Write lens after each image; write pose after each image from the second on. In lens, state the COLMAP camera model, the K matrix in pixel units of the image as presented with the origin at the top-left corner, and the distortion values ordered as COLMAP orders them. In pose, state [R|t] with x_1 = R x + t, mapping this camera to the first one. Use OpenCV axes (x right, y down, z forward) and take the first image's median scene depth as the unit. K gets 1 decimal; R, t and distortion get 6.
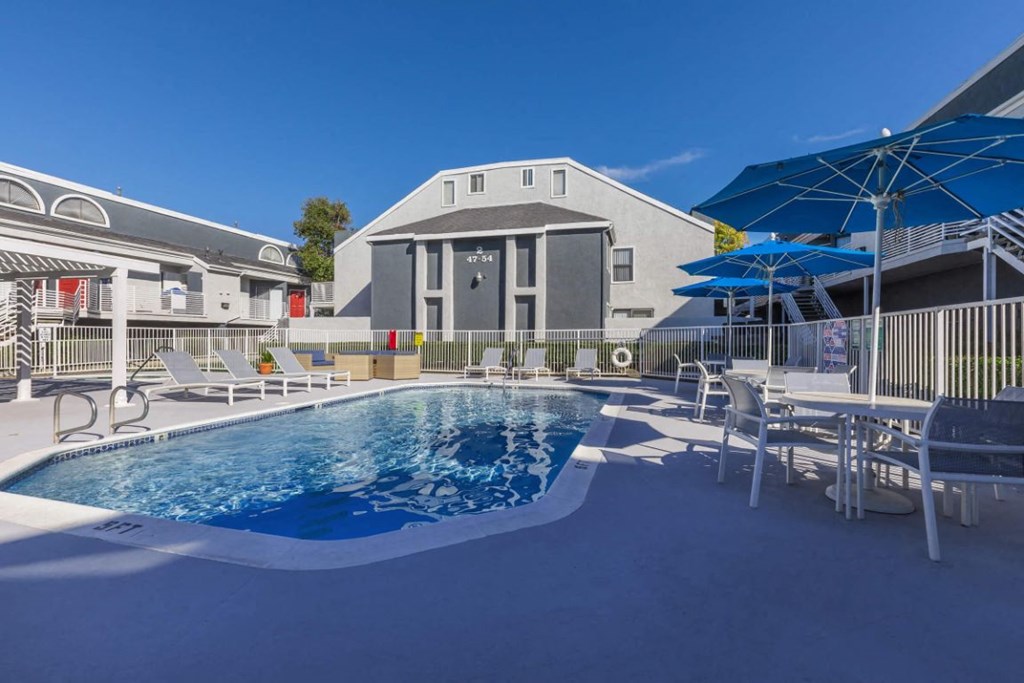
lens RADIAL K [[459.2, 0, 504.8], [0, 459.2, 337.7], [0, 0, 1]] dist [0.006332, -0.000056]
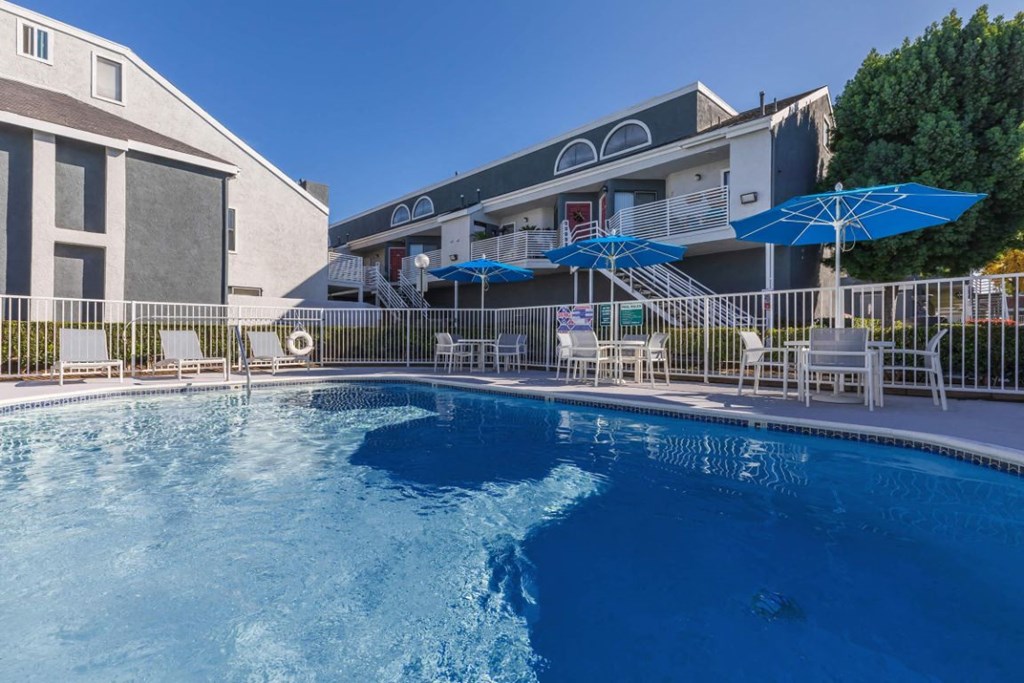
lens RADIAL K [[459.2, 0, 512.4], [0, 459.2, 338.6], [0, 0, 1]] dist [0.006332, -0.000056]
pose [[0.470696, 0.000237, 0.882295, -0.212664], [-0.008046, 0.999960, 0.004024, 0.021517], [-0.882259, -0.008993, 0.470679, 0.219086]]
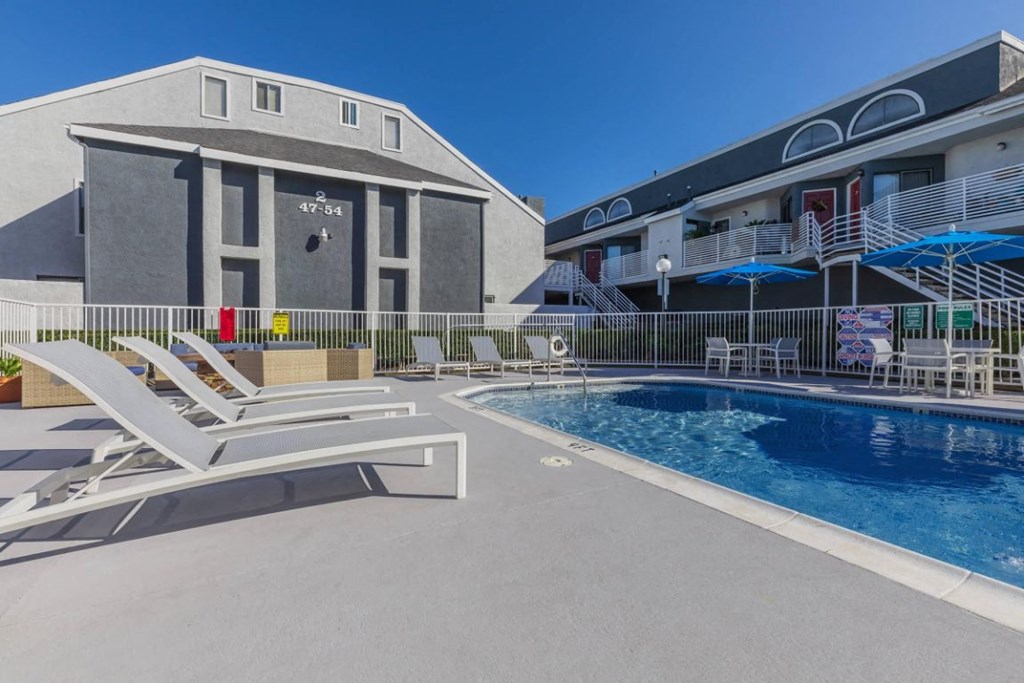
lens RADIAL K [[459.2, 0, 509.9], [0, 459.2, 338.3], [0, 0, 1]] dist [0.006332, -0.000056]
pose [[0.725351, -0.009543, 0.688313, -0.328499], [-0.000708, 0.999893, 0.014610, 0.011740], [-0.688378, -0.011085, 0.725267, 0.307532]]
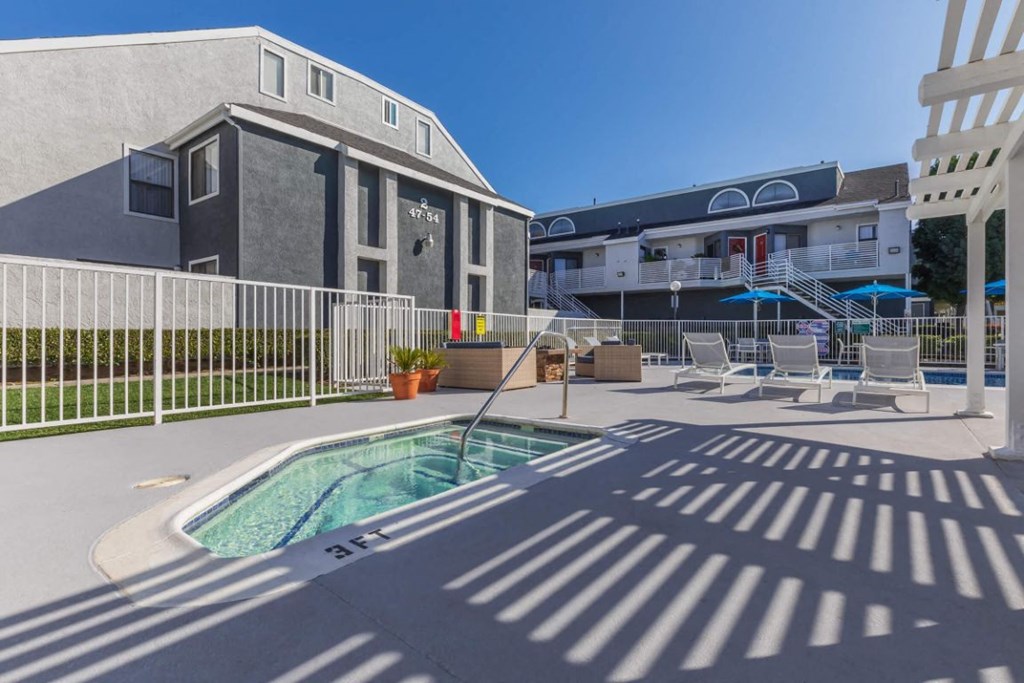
lens RADIAL K [[484.3, 0, 535.5], [0, 484.3, 346.3], [0, 0, 1]] dist [-0.005904, 0.004970]
pose [[0.341634, -0.021459, 0.939588, -0.719926], [-0.007070, 0.999652, 0.025401, 0.013295], [-0.939806, -0.015321, 0.341364, 0.579998]]
